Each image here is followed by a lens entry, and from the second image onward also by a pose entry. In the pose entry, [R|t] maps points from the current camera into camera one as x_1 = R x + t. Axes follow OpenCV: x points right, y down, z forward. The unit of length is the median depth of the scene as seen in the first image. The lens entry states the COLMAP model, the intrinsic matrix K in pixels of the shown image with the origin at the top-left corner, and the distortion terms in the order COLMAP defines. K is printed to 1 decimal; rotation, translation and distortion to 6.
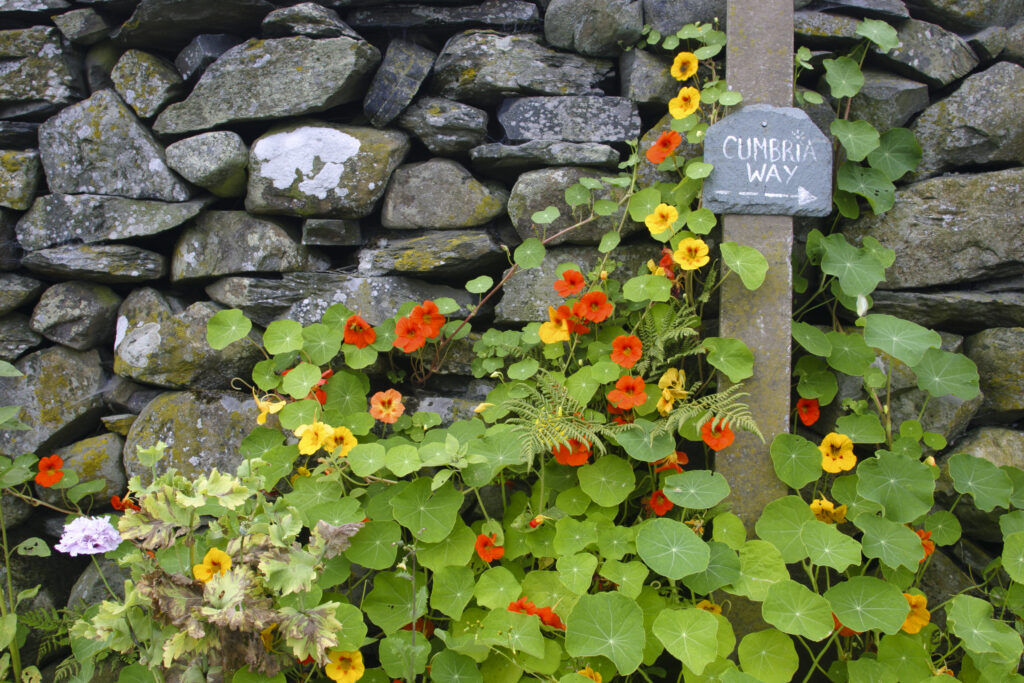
lens RADIAL K [[915.4, 0, 513.9], [0, 915.4, 335.7], [0, 0, 1]] dist [-0.127978, 0.082544]
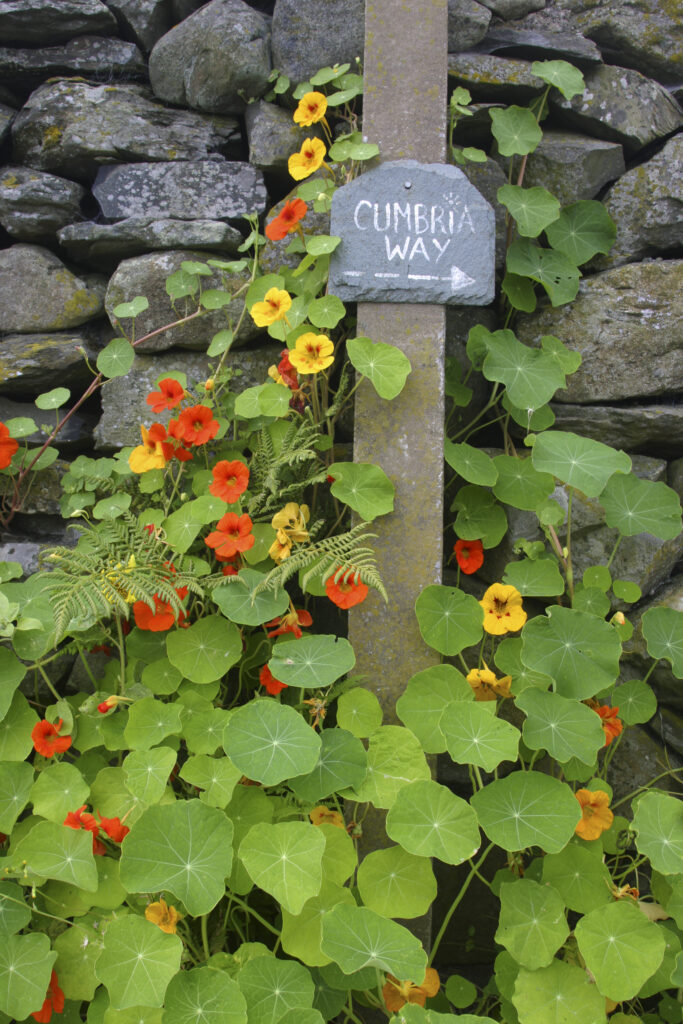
lens RADIAL K [[915.4, 0, 336.1], [0, 915.4, 521.1], [0, 0, 1]] dist [-0.127978, 0.082544]
pose [[0.996564, -0.012837, 0.081825, 0.141051], [0.008657, 0.998649, 0.051236, 0.011242], [-0.082373, -0.050351, 0.995329, 0.211500]]
